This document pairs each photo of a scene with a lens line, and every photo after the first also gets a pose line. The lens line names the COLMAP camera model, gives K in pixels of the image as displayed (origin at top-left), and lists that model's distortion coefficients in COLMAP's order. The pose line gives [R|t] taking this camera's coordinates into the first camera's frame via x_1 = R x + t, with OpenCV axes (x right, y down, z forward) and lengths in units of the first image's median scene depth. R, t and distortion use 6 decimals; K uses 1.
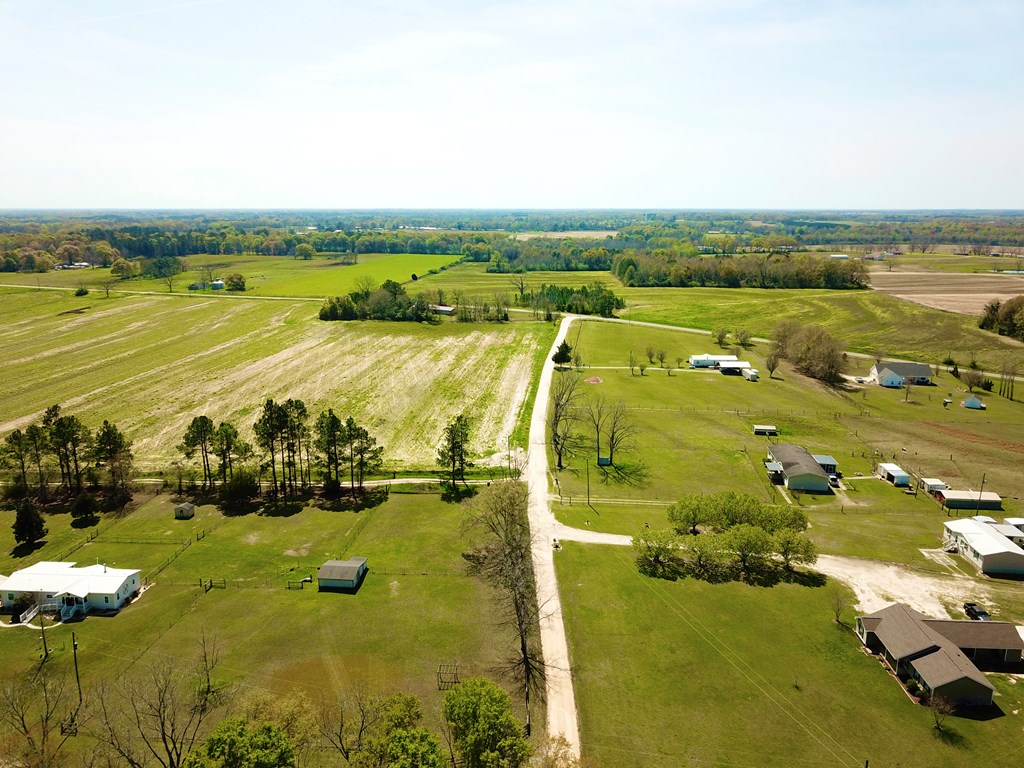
lens RADIAL K [[780.4, 0, 501.0], [0, 780.4, 387.3], [0, 0, 1]] dist [0.015811, -0.019091]
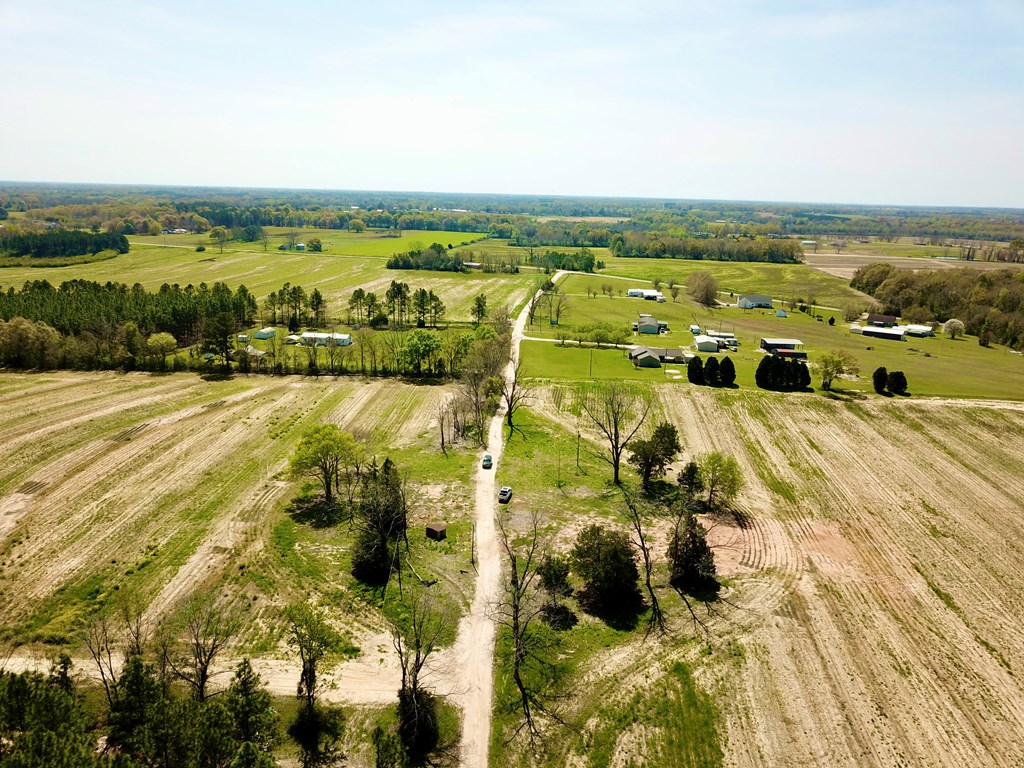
lens RADIAL K [[780.4, 0, 501.0], [0, 780.4, 387.3], [0, 0, 1]] dist [0.015811, -0.019091]
pose [[0.999000, 0.033455, -0.029666, 0.018907], [-0.032923, 0.999292, 0.018227, 0.069990], [0.030254, -0.017232, 0.999394, -0.304598]]
